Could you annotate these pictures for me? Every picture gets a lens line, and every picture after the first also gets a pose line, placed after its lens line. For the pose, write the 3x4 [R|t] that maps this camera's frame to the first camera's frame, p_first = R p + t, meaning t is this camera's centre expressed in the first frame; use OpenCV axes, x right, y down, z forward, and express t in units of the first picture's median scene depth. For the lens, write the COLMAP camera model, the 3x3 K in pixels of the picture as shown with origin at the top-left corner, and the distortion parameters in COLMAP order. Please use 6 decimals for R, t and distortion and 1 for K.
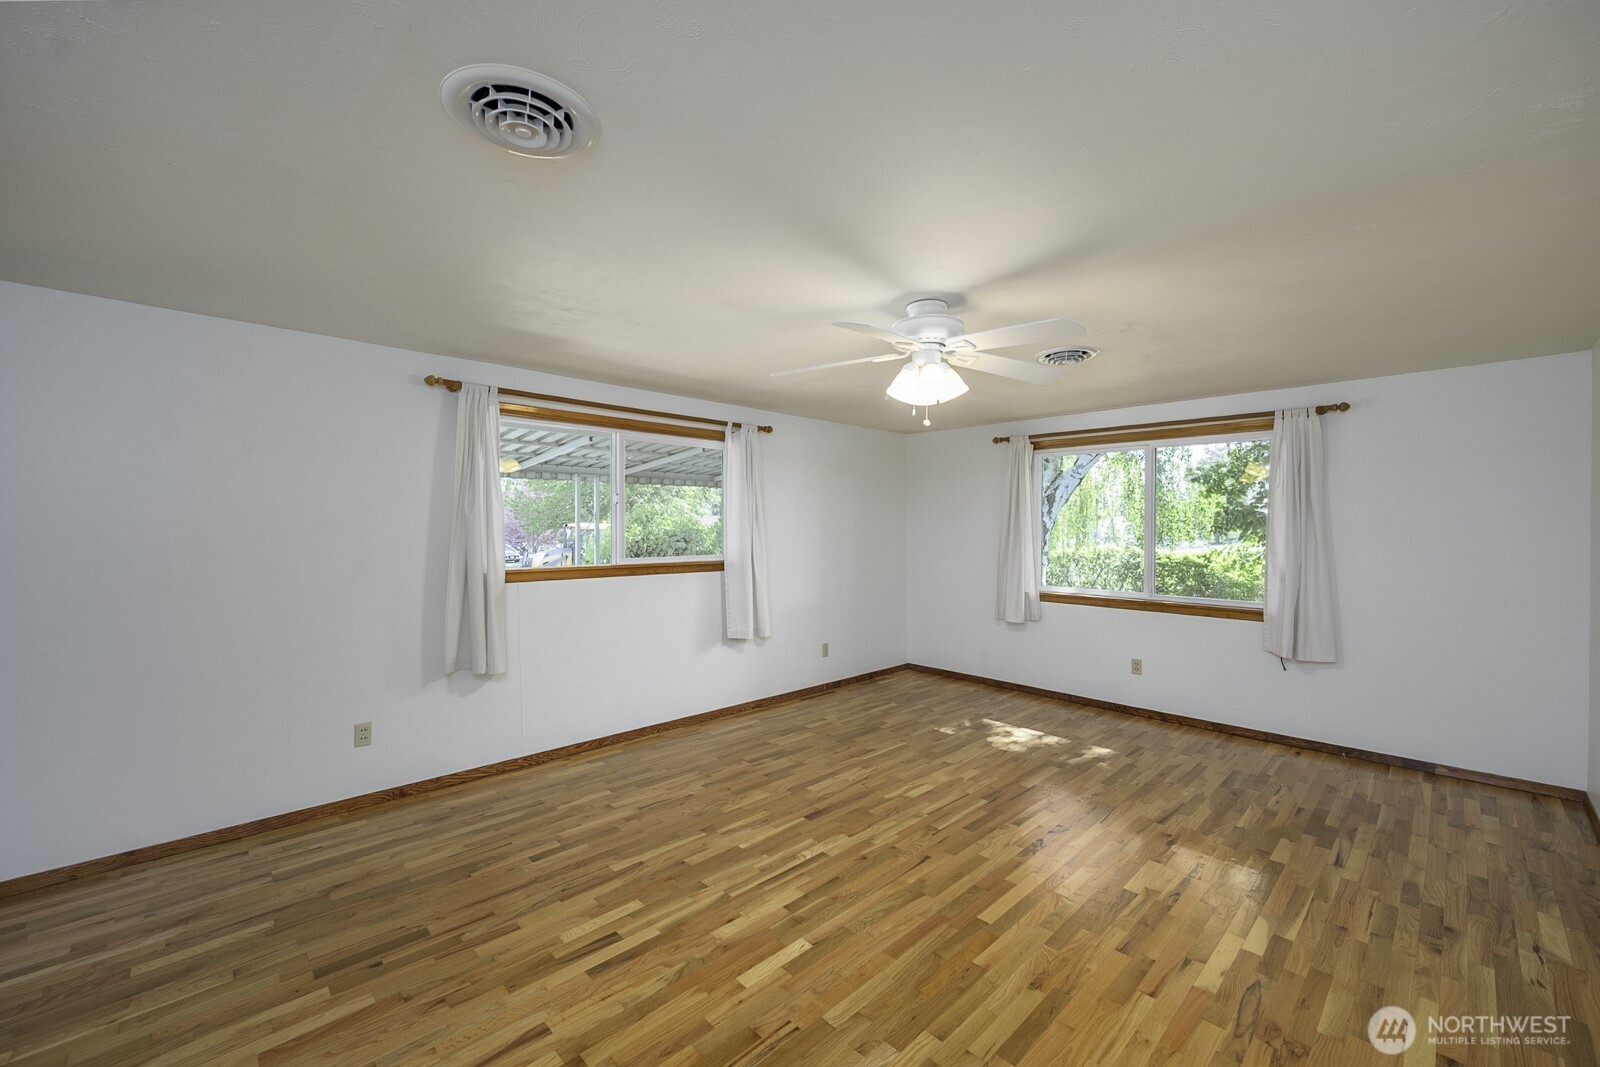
lens RADIAL K [[628.7, 0, 800.0], [0, 628.7, 533.5], [0, 0, 1]] dist [0.000348, -0.000084]
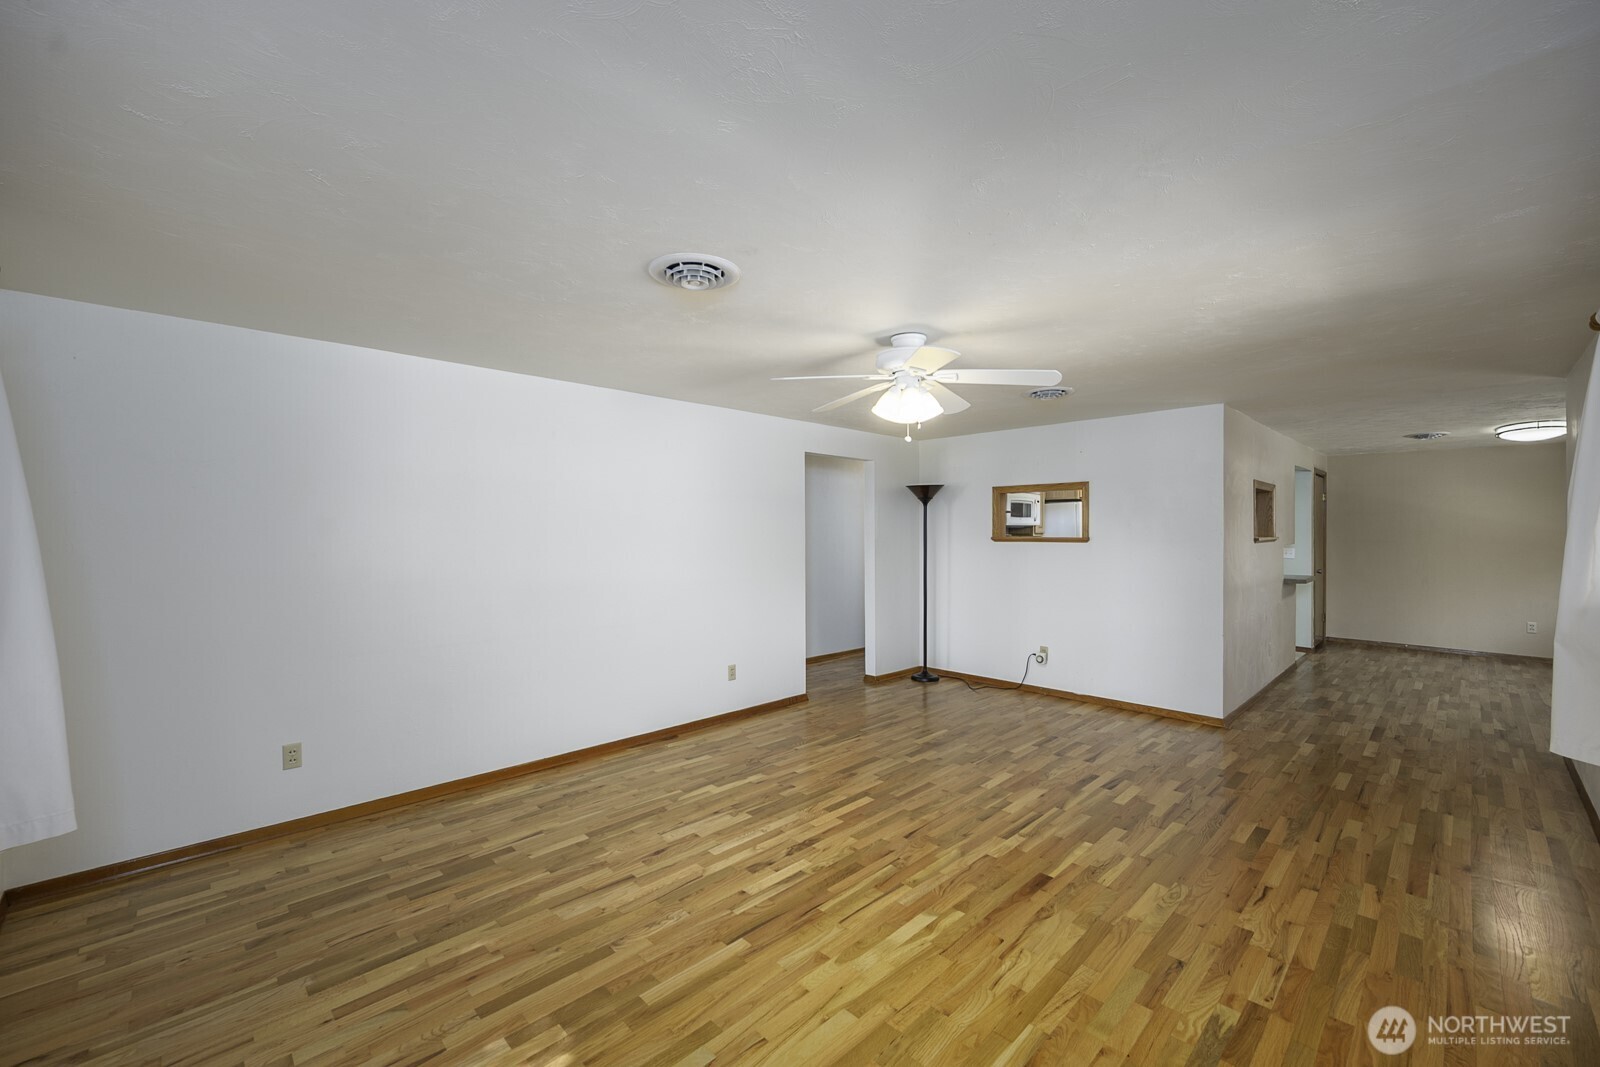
lens RADIAL K [[628.7, 0, 800.0], [0, 628.7, 533.5], [0, 0, 1]] dist [0.000348, -0.000084]
pose [[-0.999998, 0.000853, -0.001564, 0.377444], [0.000832, 0.999912, 0.013214, -0.018560], [0.001575, 0.013213, -0.999911, 2.021182]]
